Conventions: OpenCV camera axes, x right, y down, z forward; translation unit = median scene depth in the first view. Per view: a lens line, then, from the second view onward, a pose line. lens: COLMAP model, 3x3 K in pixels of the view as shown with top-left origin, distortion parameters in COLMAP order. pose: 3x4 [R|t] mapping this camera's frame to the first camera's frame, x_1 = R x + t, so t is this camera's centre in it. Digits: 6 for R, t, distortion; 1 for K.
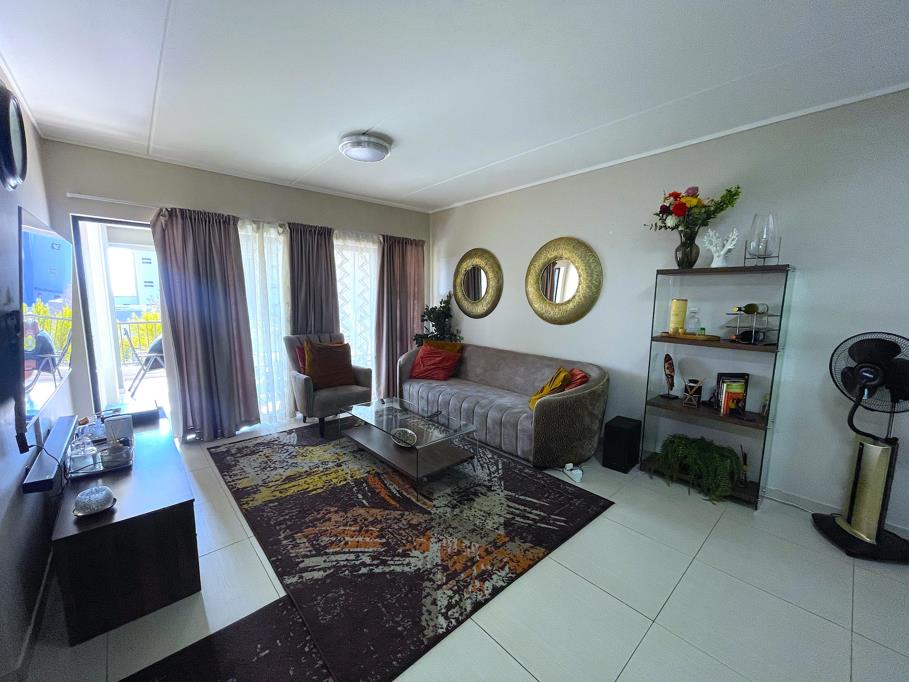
lens RADIAL K [[367.1, 0, 452.8], [0, 367.1, 344.0], [0, 0, 1]] dist [-0.002377, -0.000048]
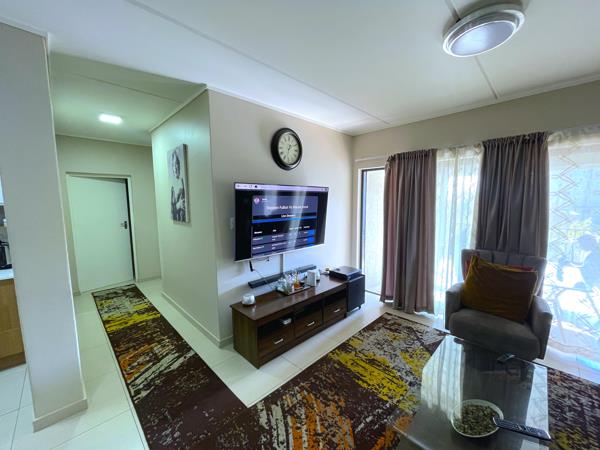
lens RADIAL K [[242.3, 0, 298.9], [0, 242.3, 227.0], [0, 0, 1]] dist [-0.002377, -0.000048]
pose [[0.044838, 0.093629, -0.994597, 0.321970], [-0.123634, 0.988465, 0.087478, -0.124288], [0.991314, 0.119044, 0.055897, 0.676141]]
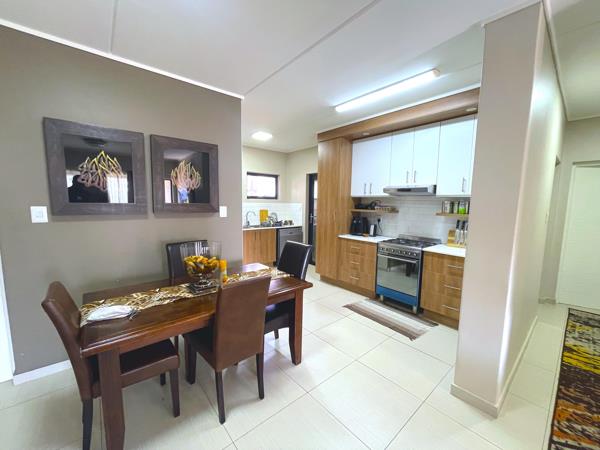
lens RADIAL K [[242.3, 0, 298.9], [0, 242.3, 227.0], [0, 0, 1]] dist [-0.002377, -0.000048]
pose [[-0.999079, -0.031401, 0.029238, 0.166818], [-0.023566, 0.971069, 0.237632, -0.092319], [-0.035854, 0.236724, -0.970915, 0.682865]]
